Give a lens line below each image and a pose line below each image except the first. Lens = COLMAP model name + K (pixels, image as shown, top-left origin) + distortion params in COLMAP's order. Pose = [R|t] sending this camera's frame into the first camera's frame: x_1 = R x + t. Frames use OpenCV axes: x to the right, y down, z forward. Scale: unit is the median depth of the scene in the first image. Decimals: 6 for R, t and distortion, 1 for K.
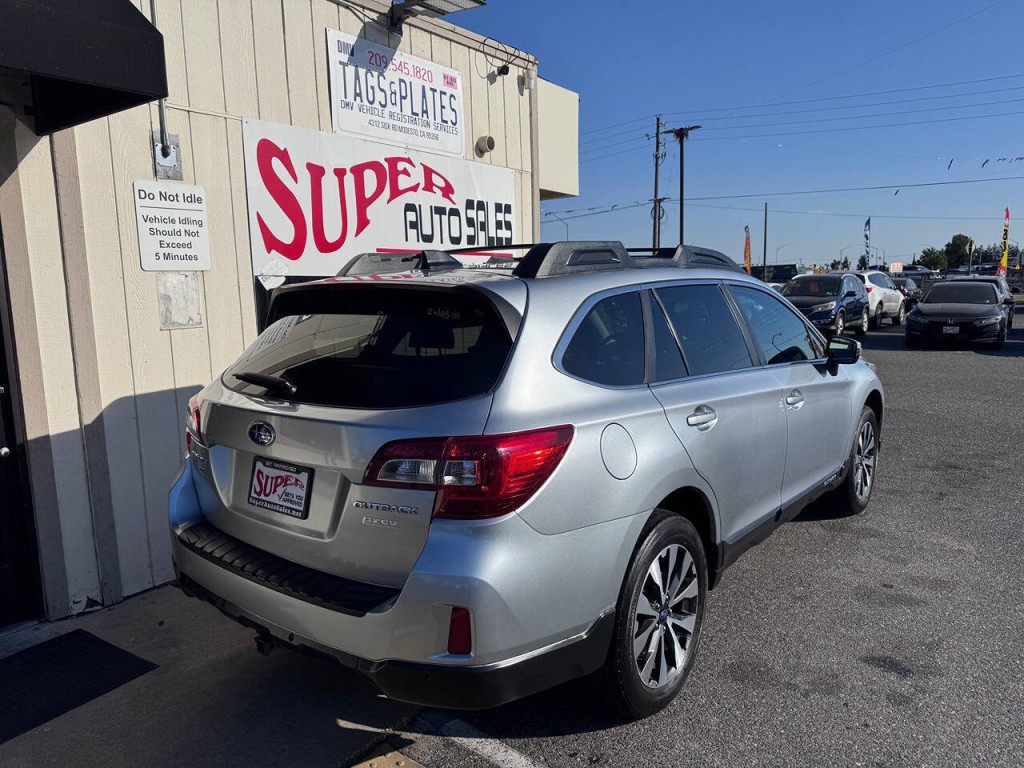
lens RADIAL K [[724.4, 0, 510.7], [0, 724.4, 393.4], [0, 0, 1]] dist [0.049377, -0.061336]
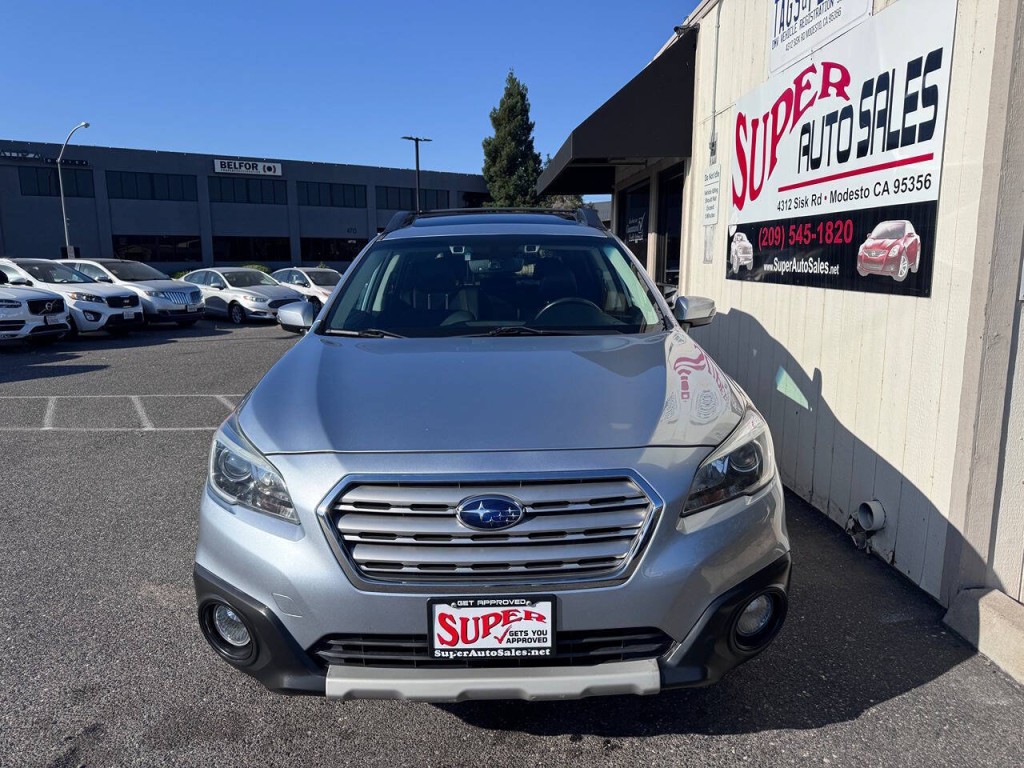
lens RADIAL K [[724.4, 0, 503.9], [0, 724.4, 380.8], [0, 0, 1]] dist [0.049377, -0.061336]
pose [[-0.781186, 0.136052, -0.609293, 0.646478], [-0.061818, 0.954311, 0.292350, -0.206418], [0.621230, 0.266045, -0.737084, 1.460309]]
